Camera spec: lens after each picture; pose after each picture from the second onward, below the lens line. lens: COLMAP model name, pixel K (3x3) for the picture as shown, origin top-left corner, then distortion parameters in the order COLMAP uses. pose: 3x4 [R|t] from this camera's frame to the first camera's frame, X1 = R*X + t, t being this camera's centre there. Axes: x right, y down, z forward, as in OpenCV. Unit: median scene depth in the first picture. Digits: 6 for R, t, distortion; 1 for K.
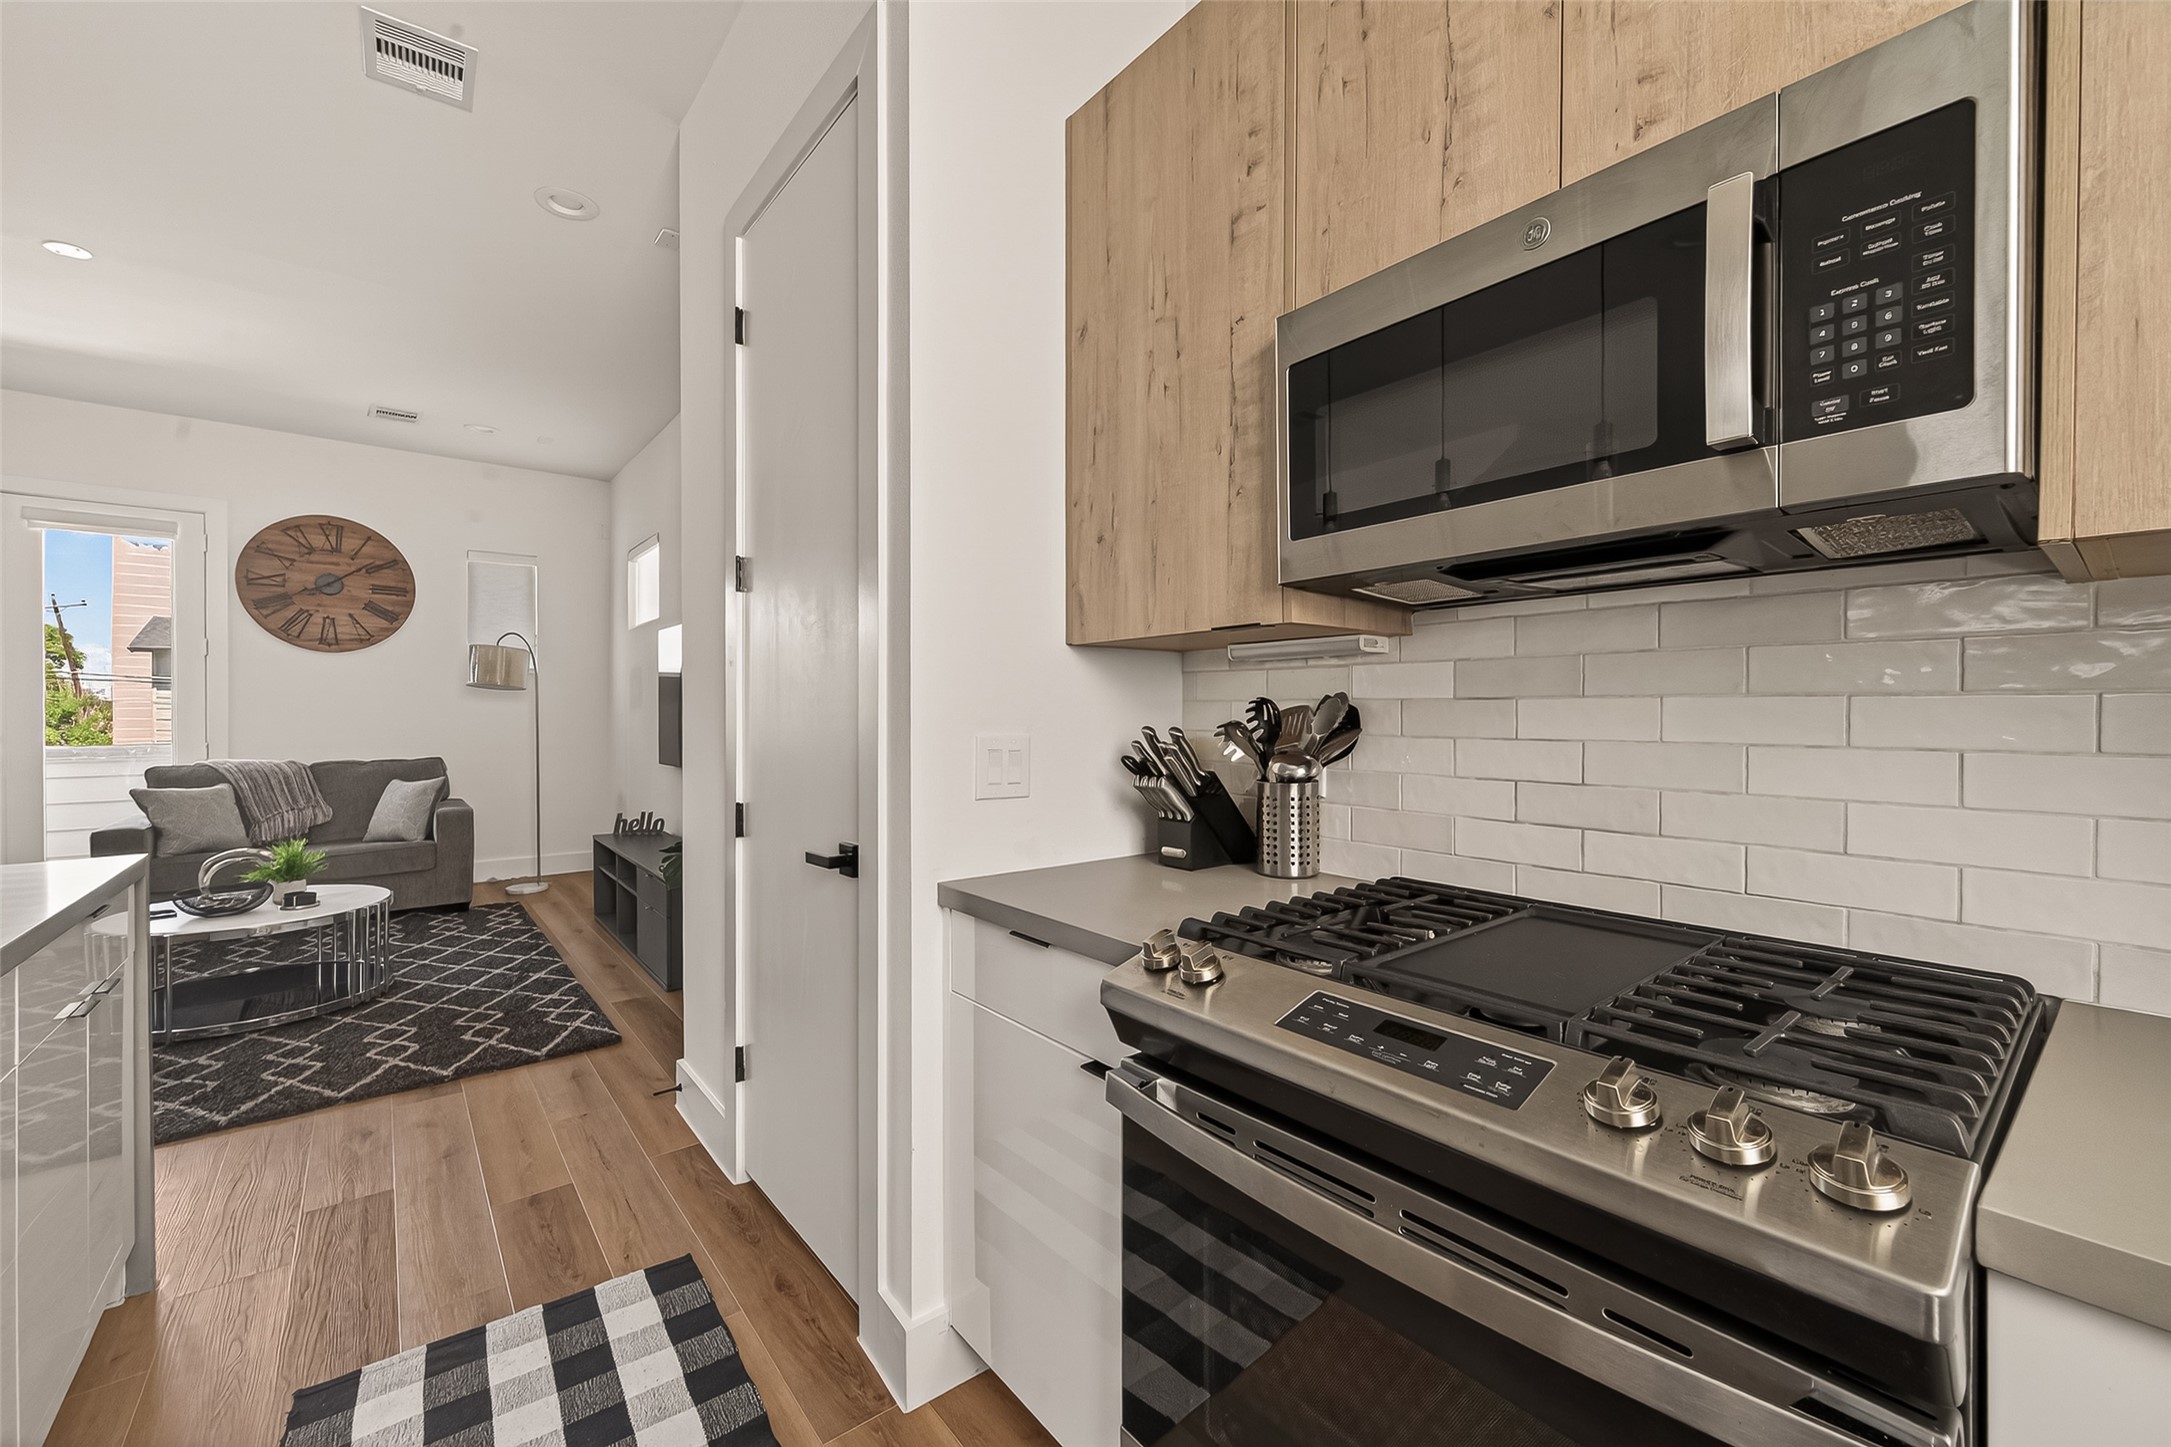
lens RADIAL K [[866.1, 0, 1082.1], [0, 866.1, 717.8], [0, 0, 1]] dist [0.001726, 0.000101]
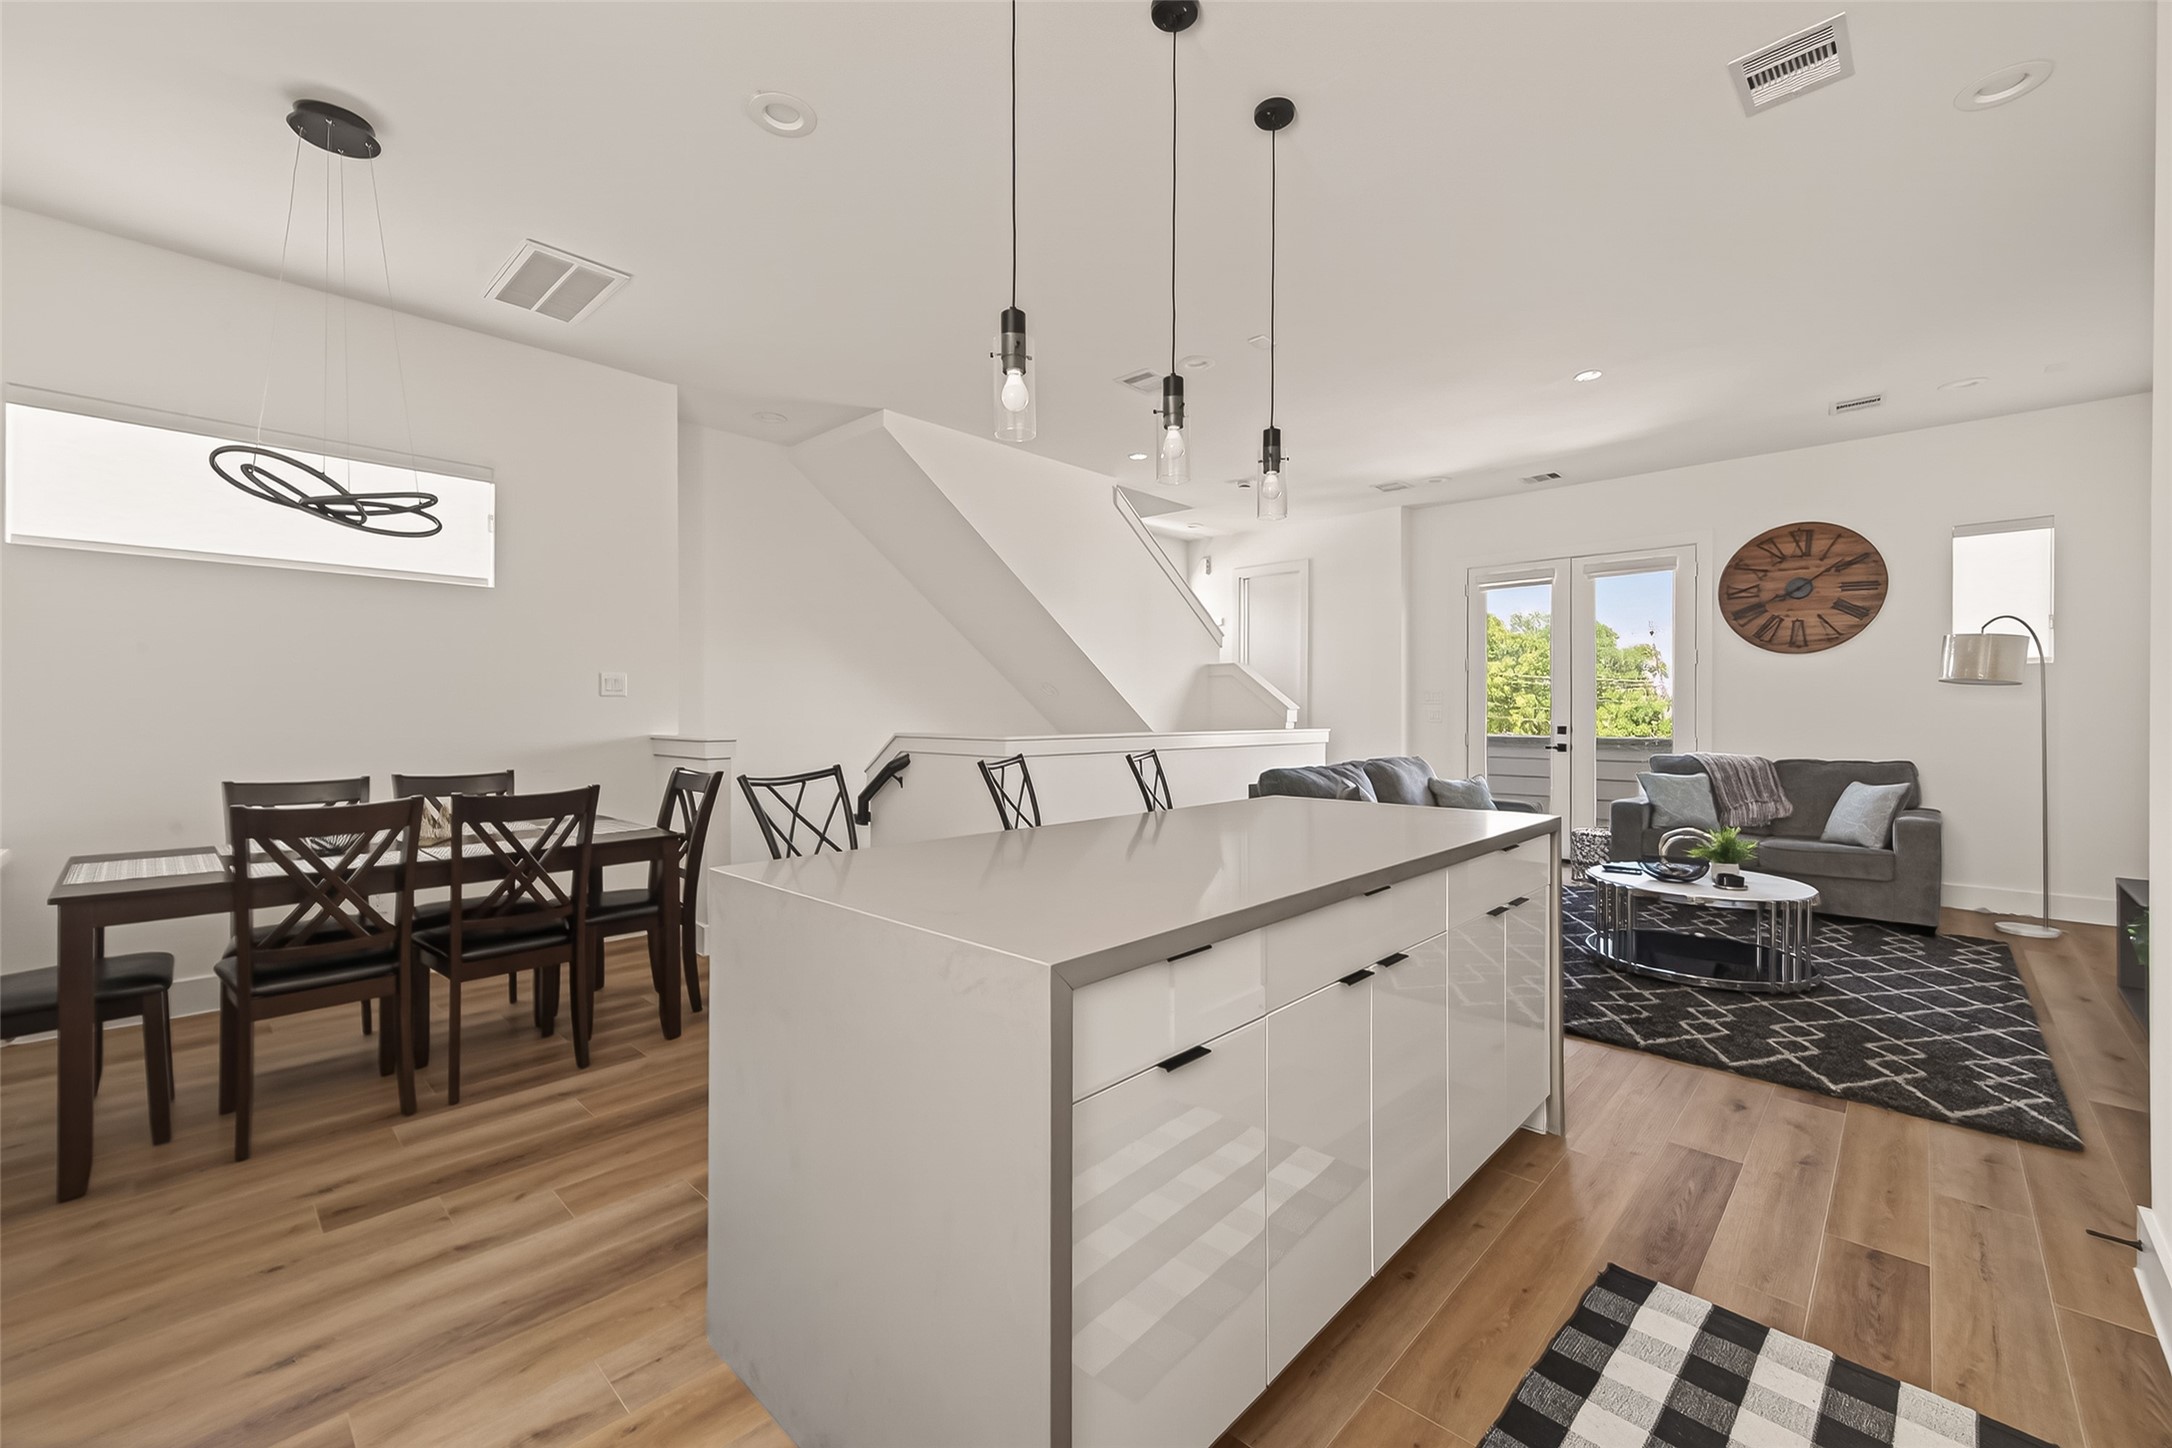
lens RADIAL K [[866.5, 0, 1082.6], [0, 866.5, 718.3], [0, 0, 1]] dist [0.001726, 0.000101]
pose [[0.120888, 0.008552, -0.992629, 0.096930], [-0.006837, 0.999946, 0.007782, -0.001755], [0.992643, 0.005846, 0.120940, 0.043567]]
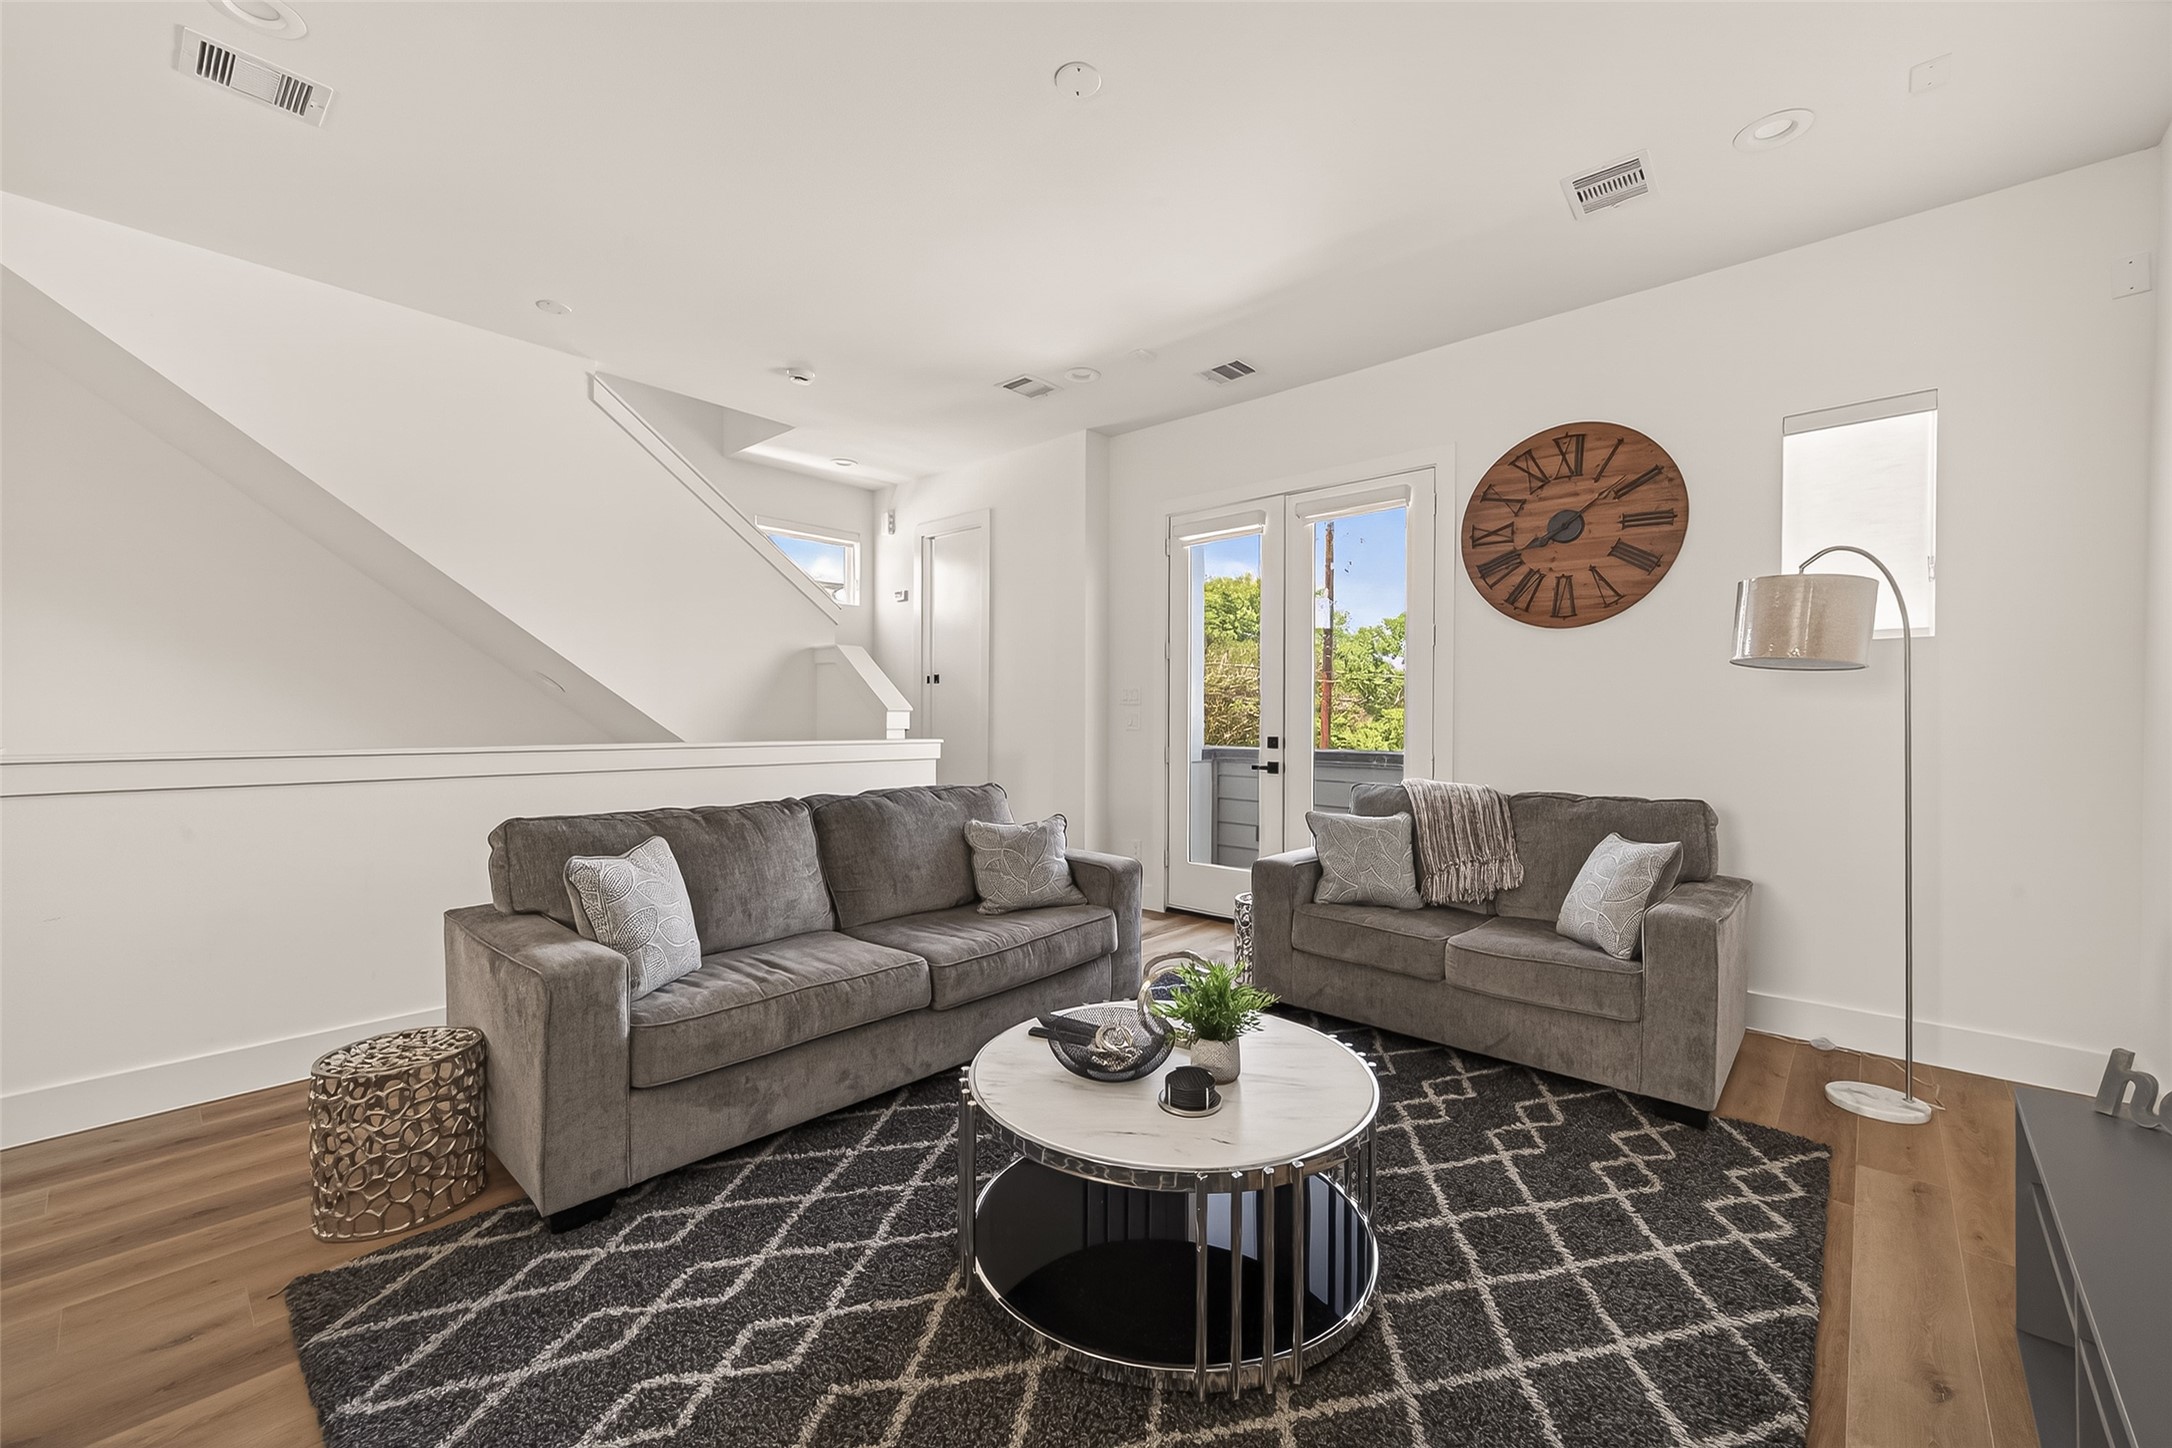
lens RADIAL K [[870.3, 0, 1086.0], [0, 870.3, 724.0], [0, 0, 1]] dist [0.013887, -0.005545]
pose [[0.157132, 0.009374, -0.987533, -0.428741], [-0.011828, 0.999901, 0.007609, -0.003469], [0.987507, 0.010485, 0.157228, 0.880016]]
